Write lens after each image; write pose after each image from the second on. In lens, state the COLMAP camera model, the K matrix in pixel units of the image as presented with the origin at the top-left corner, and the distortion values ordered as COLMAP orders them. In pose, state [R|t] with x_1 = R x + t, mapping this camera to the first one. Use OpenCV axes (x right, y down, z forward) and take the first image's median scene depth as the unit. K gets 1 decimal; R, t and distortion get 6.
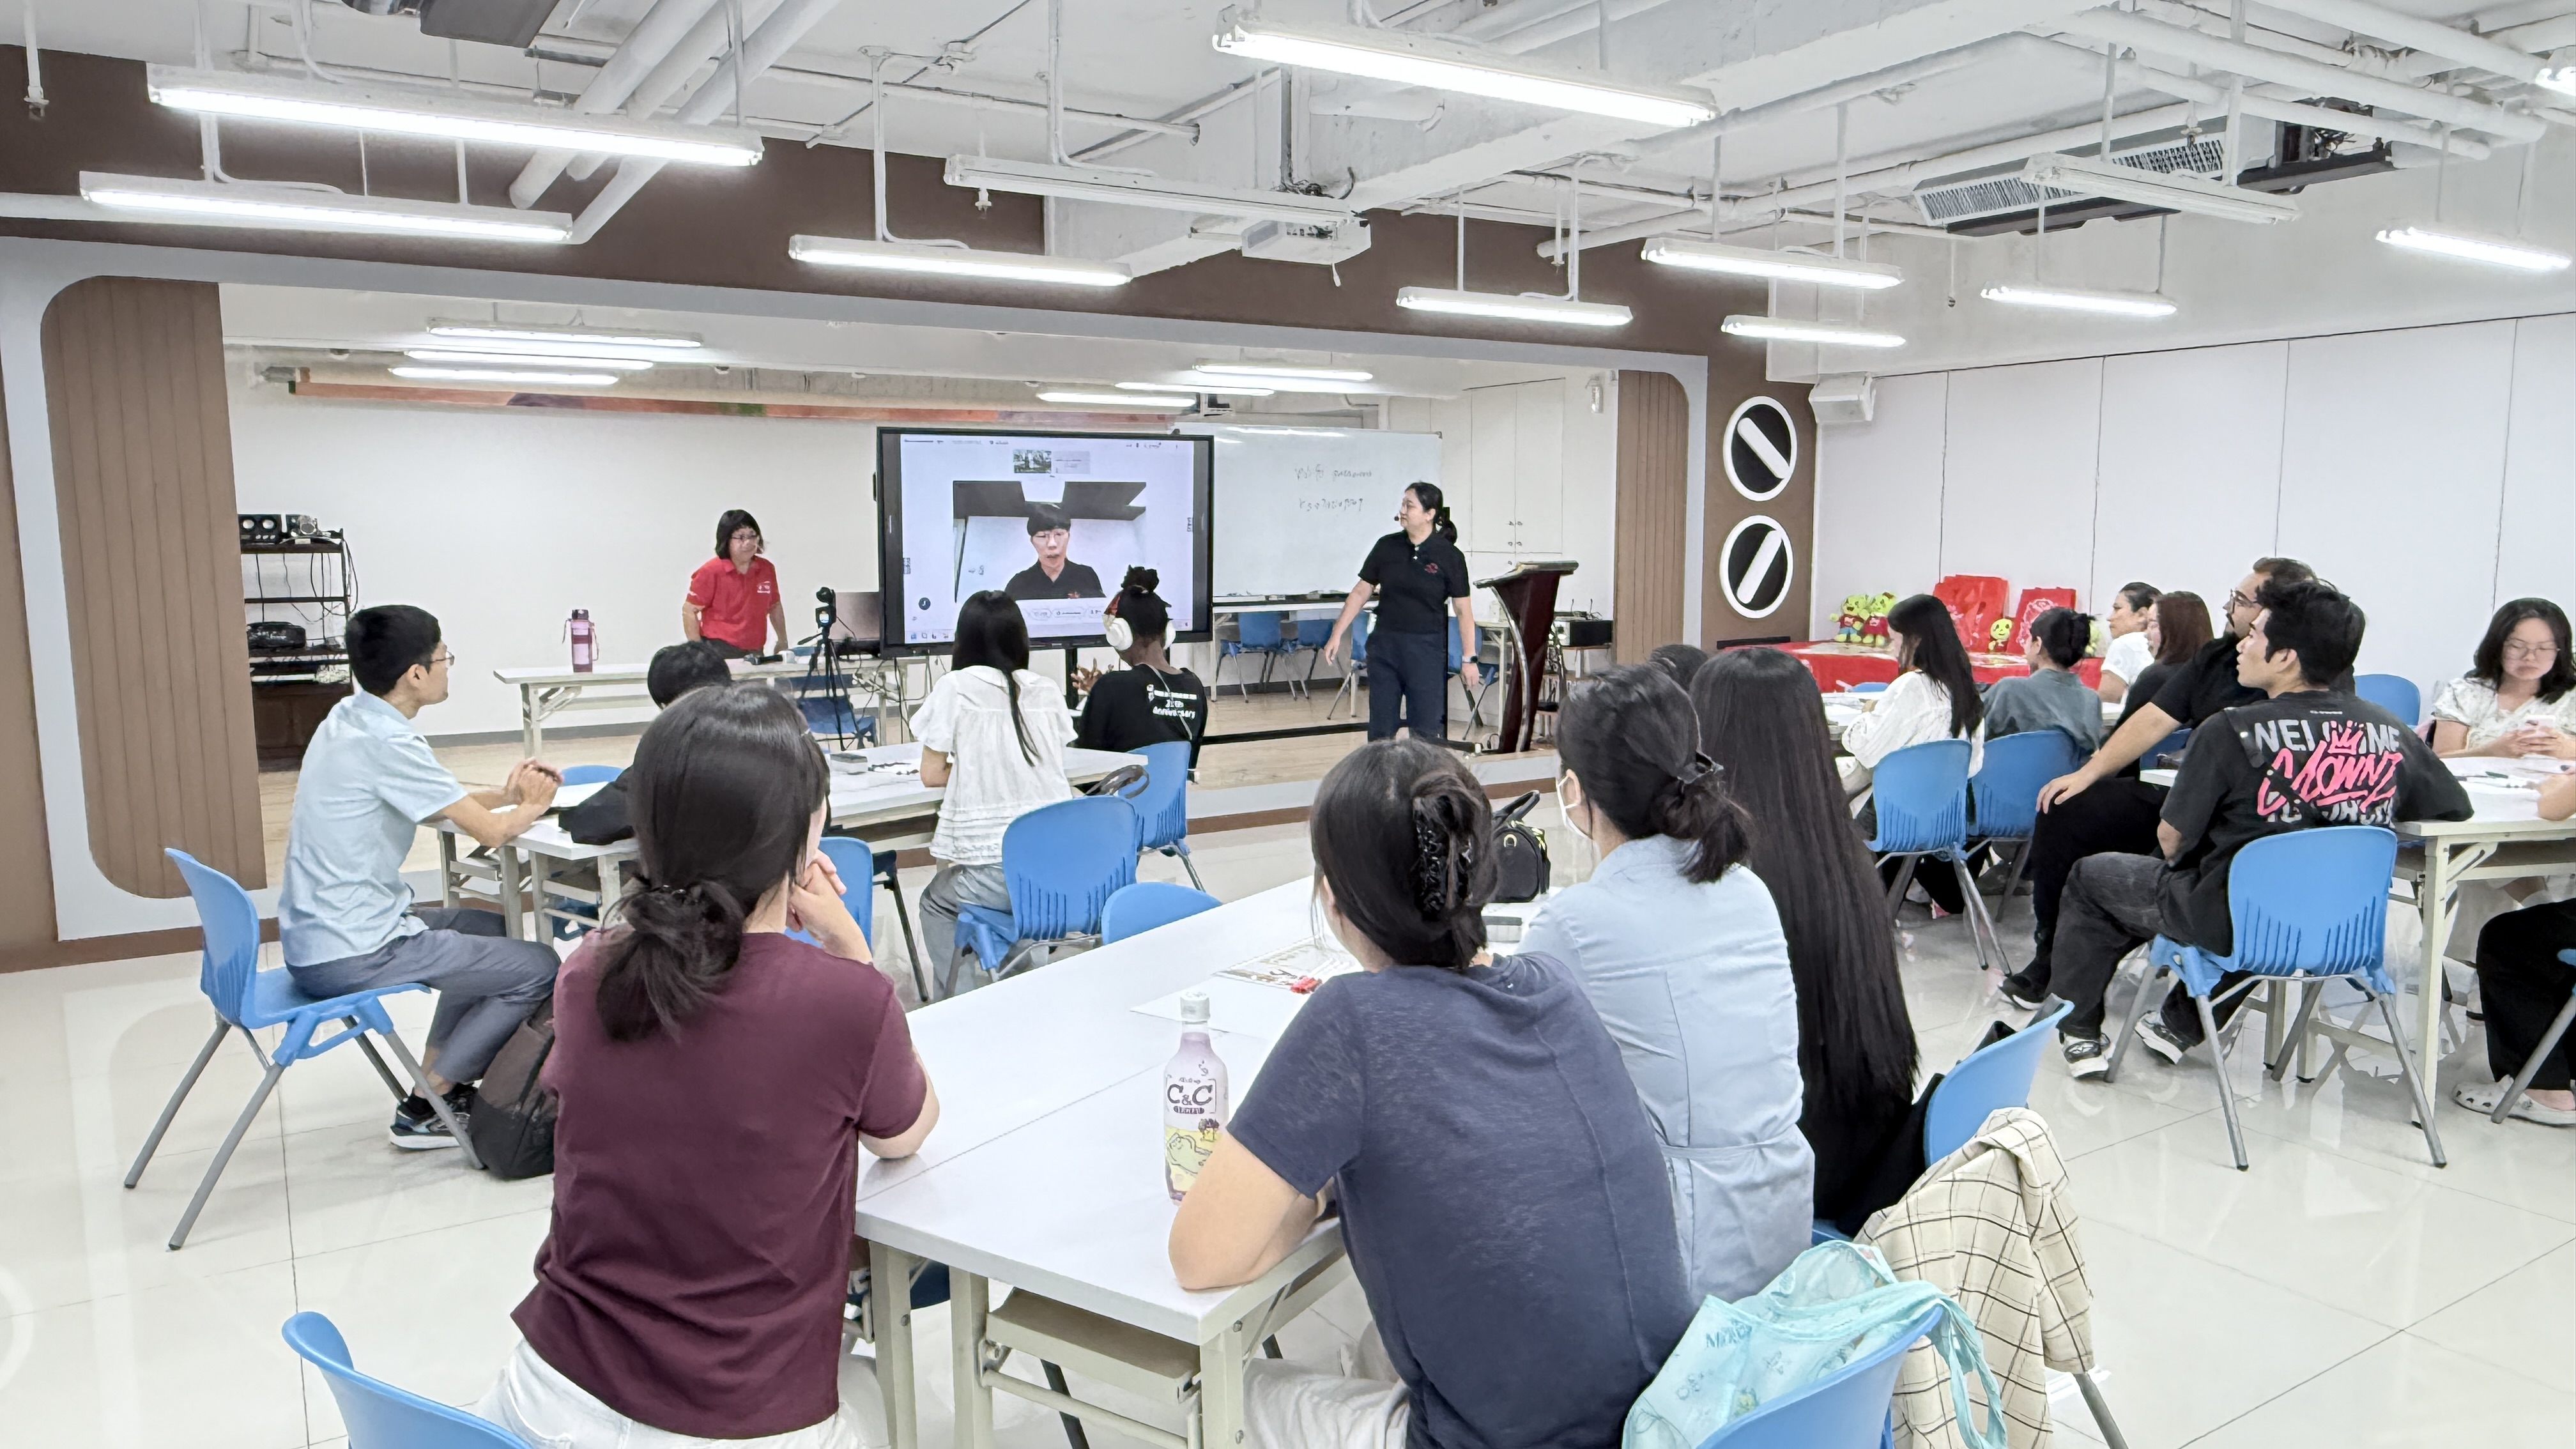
lens RADIAL K [[1659.1, 0, 1288.0], [0, 1659.1, 724.5], [0, 0, 1]] dist [0.001719, -0.000008]
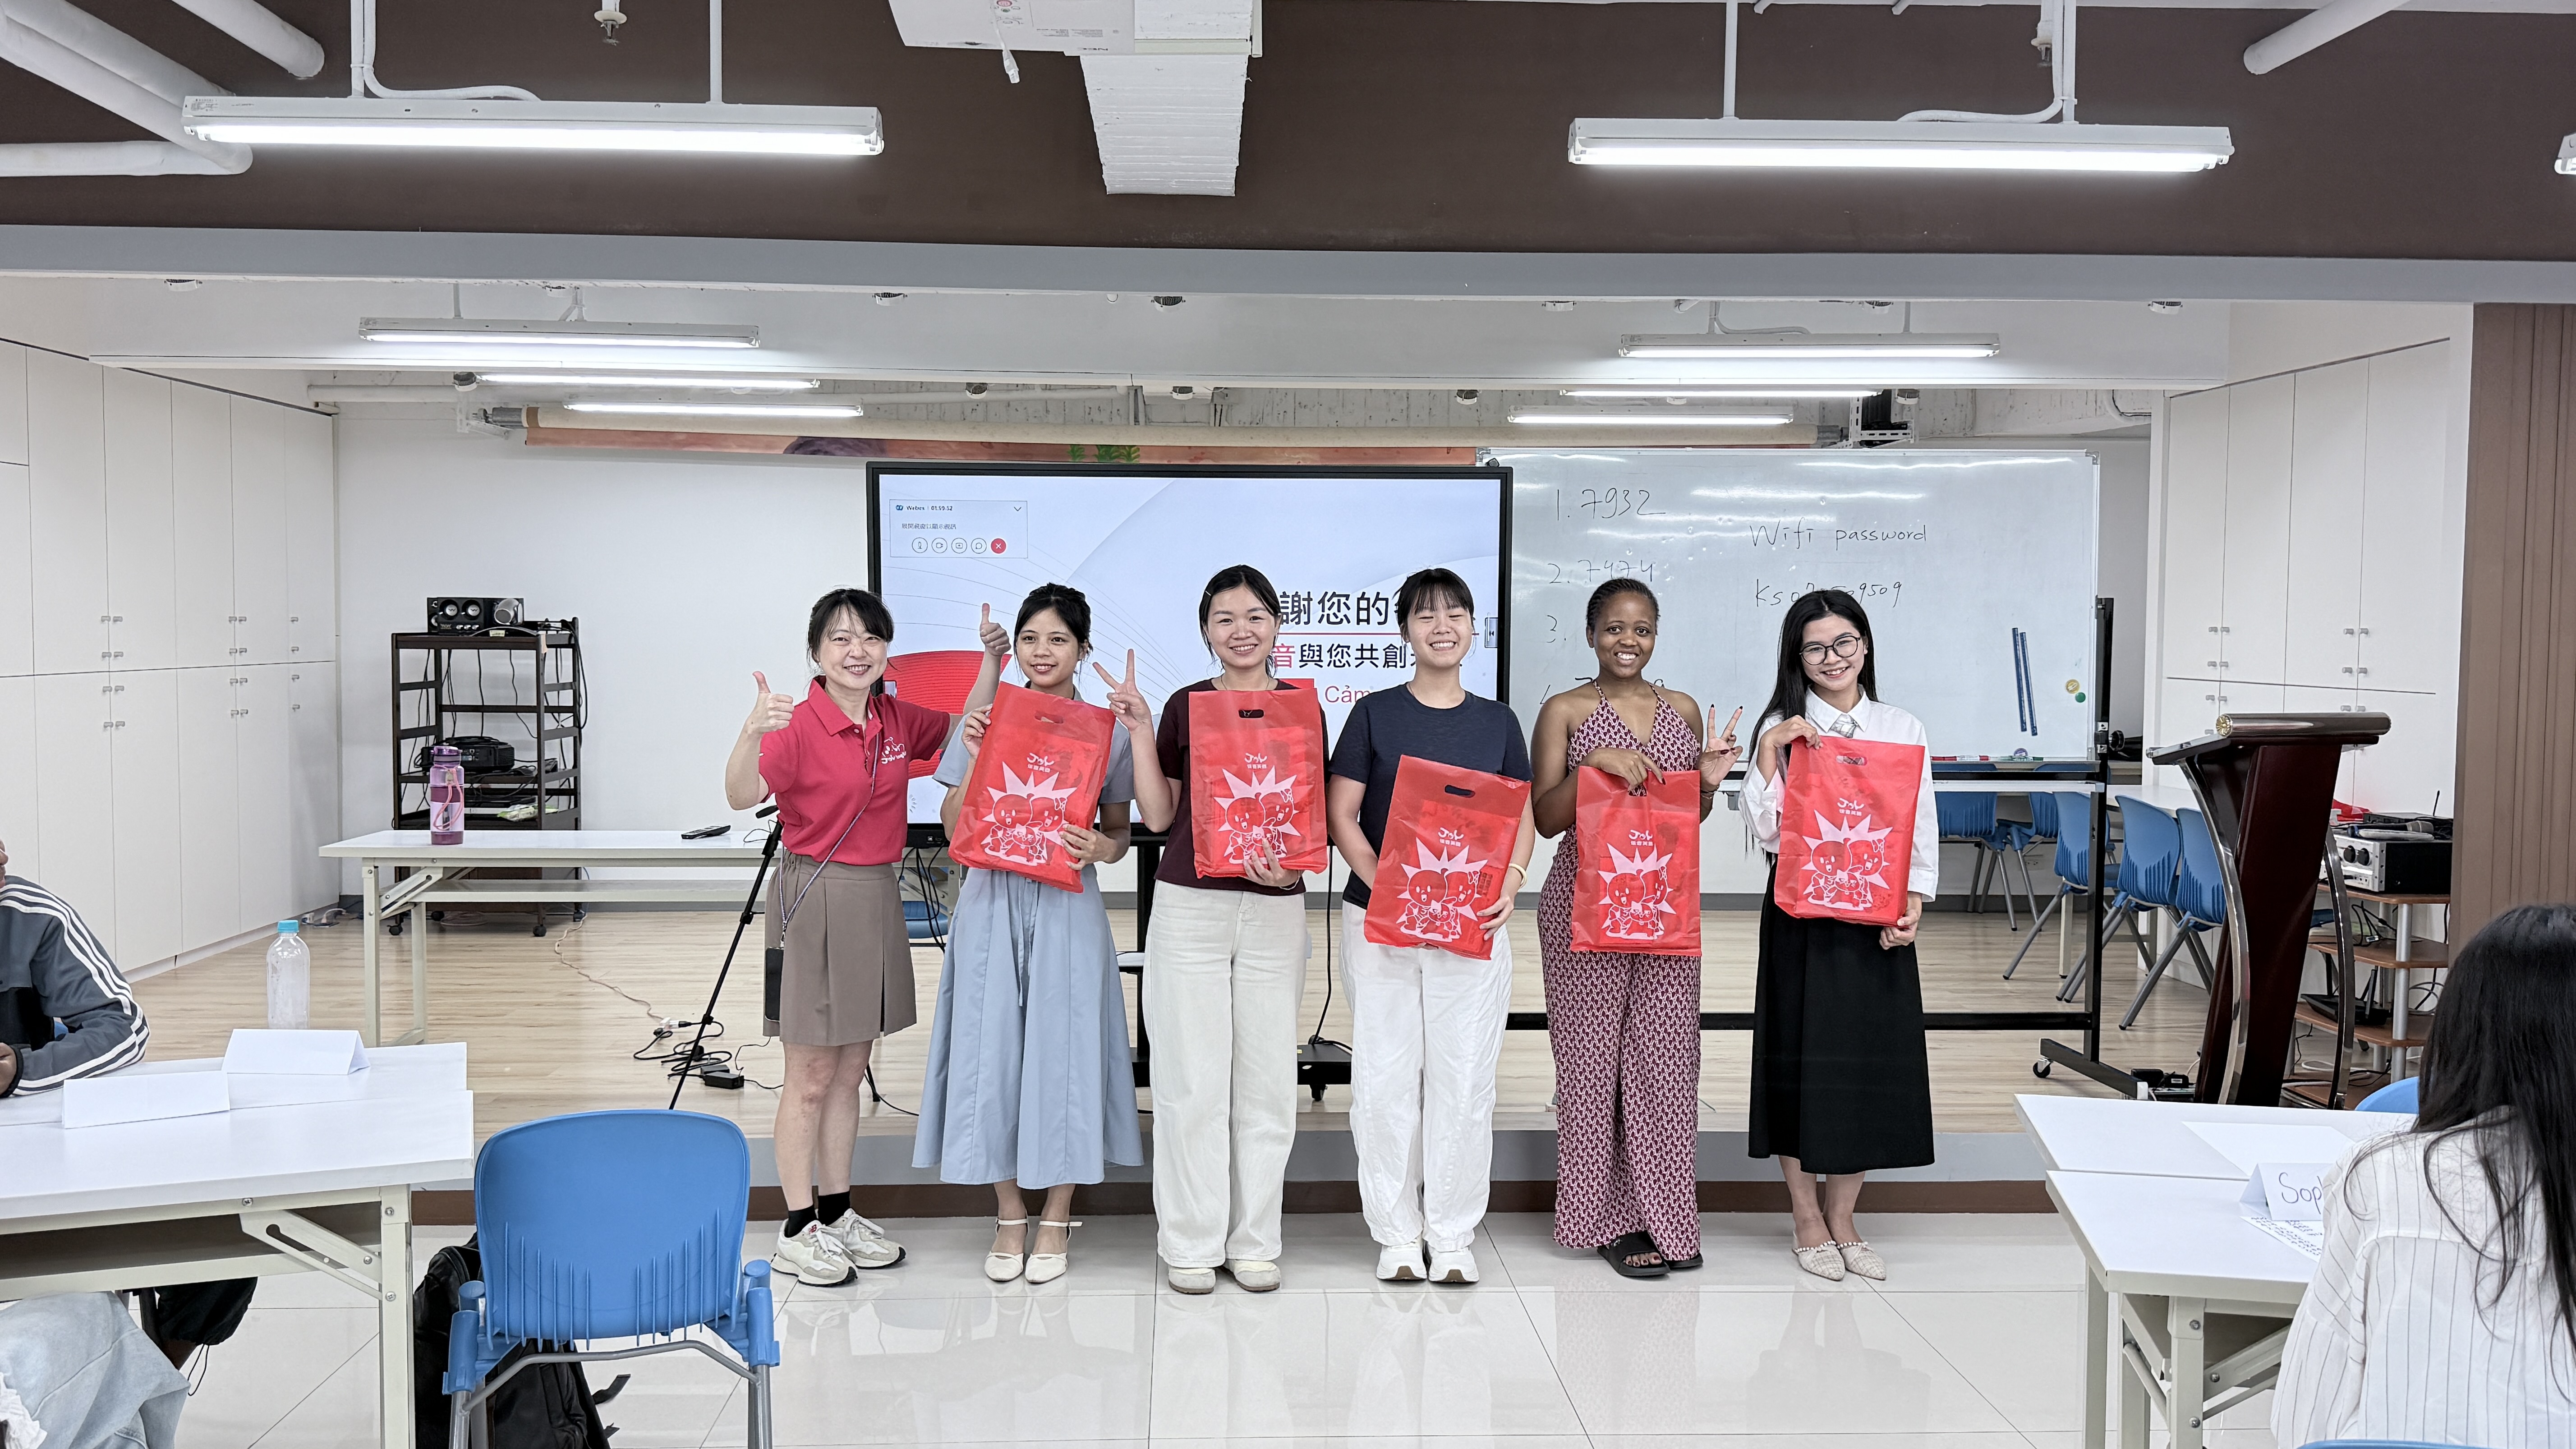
lens RADIAL K [[2091.2, 0, 1298.0], [0, 2091.2, 736.4], [0, 0, 1]] dist [0.182655, -0.405259]
pose [[0.872148, 0.038894, -0.487693, 0.265785], [-0.069572, 0.996564, -0.044939, -0.057573], [0.484269, 0.073123, 0.871858, 0.422798]]
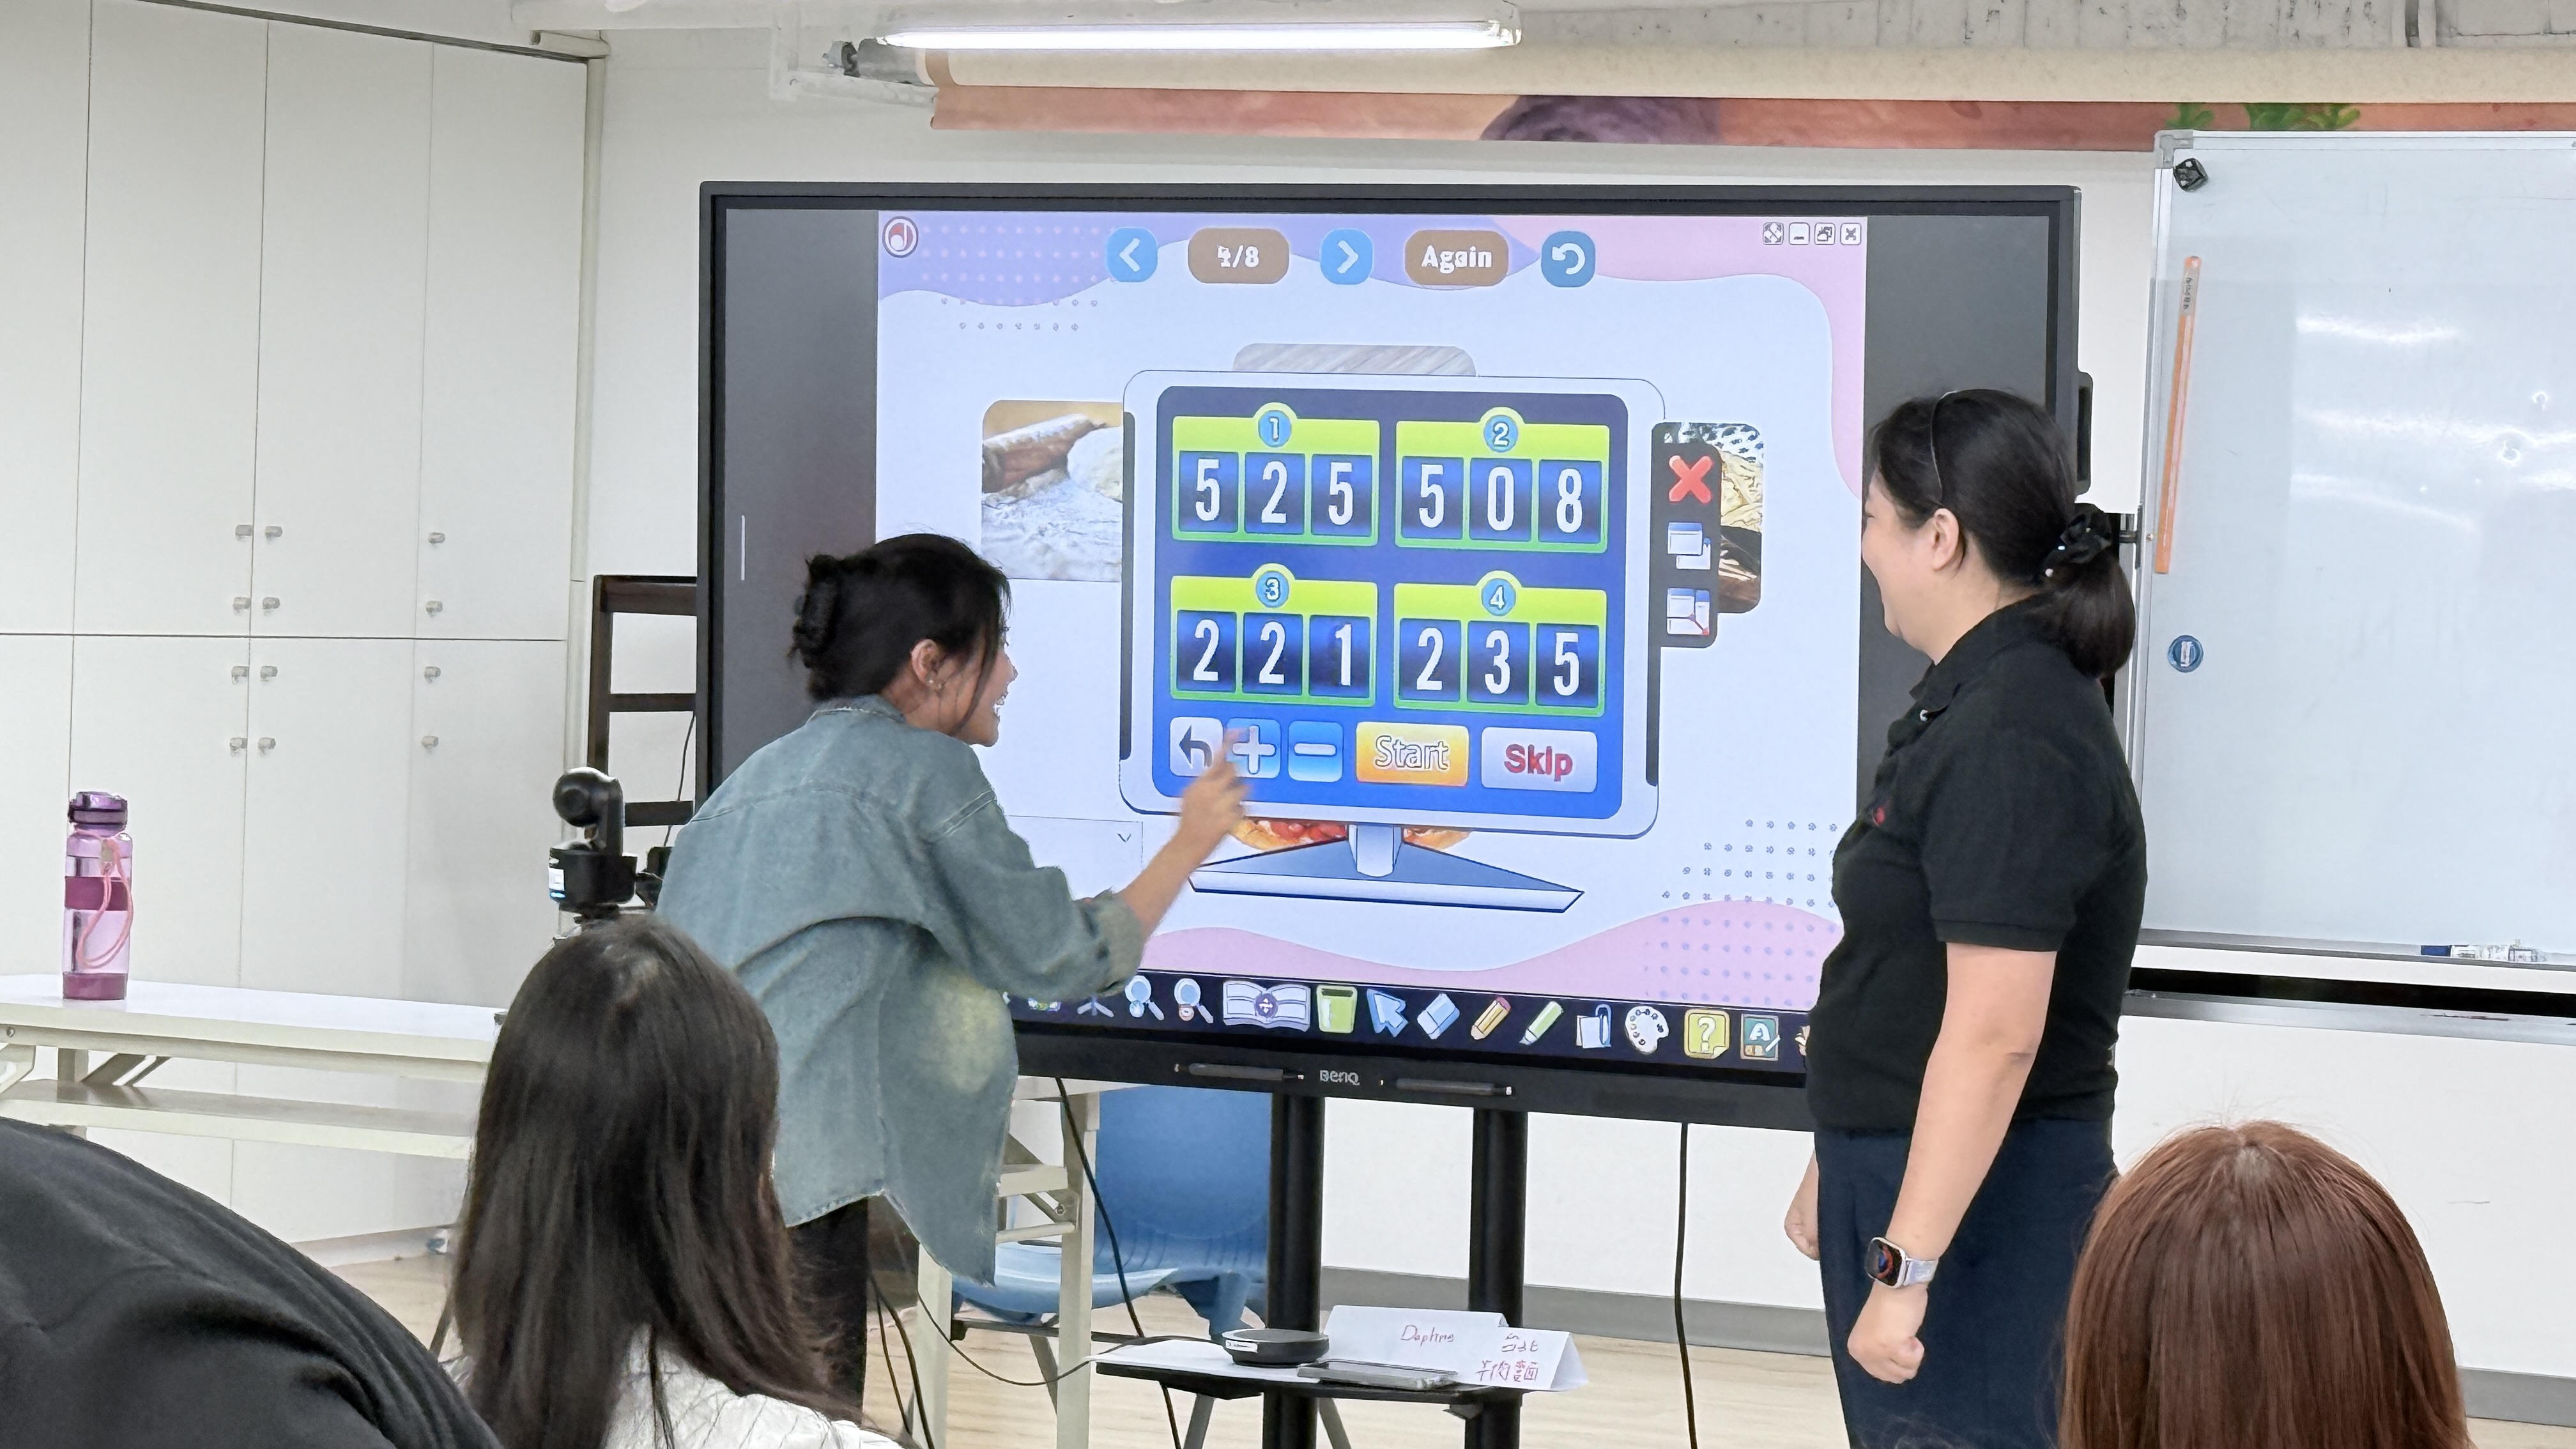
lens RADIAL K [[7016.7, 0, 1288.0], [0, 7016.7, 724.5], [0, 0, 1]] dist [0.067961, 1.280890]
pose [[0.495729, 0.045058, -0.867308, 0.792196], [-0.140022, 0.989735, -0.028615, -0.074610], [0.857115, 0.135628, 0.496949, 0.536391]]
